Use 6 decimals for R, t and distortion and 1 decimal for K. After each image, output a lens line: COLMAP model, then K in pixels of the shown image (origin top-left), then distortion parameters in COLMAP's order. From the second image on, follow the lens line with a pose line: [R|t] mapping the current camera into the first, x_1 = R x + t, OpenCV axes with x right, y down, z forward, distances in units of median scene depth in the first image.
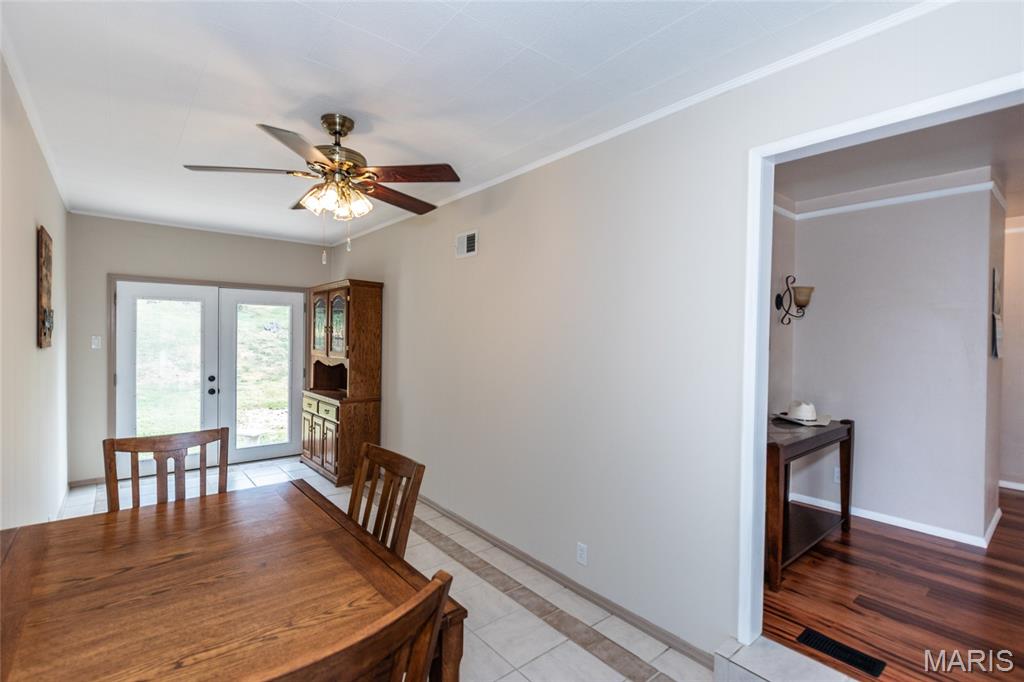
lens RADIAL K [[485.4, 0, 512.5], [0, 485.4, 336.3], [0, 0, 1]] dist [-0.003535, -0.002777]
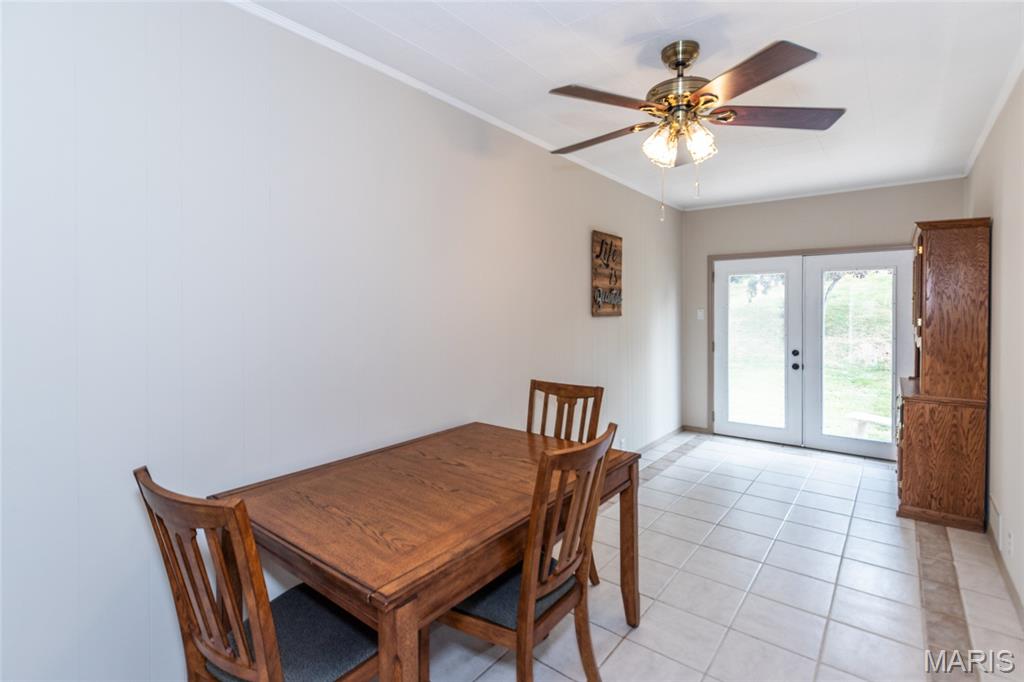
lens RADIAL K [[485.4, 0, 511.1], [0, 485.4, 315.9], [0, 0, 1]] dist [-0.003535, -0.002777]
pose [[0.191867, 0.001839, -0.981419, 0.229204], [0.002699, 0.999993, 0.002401, 0.012091], [0.981417, -0.003109, 0.191861, 0.300529]]
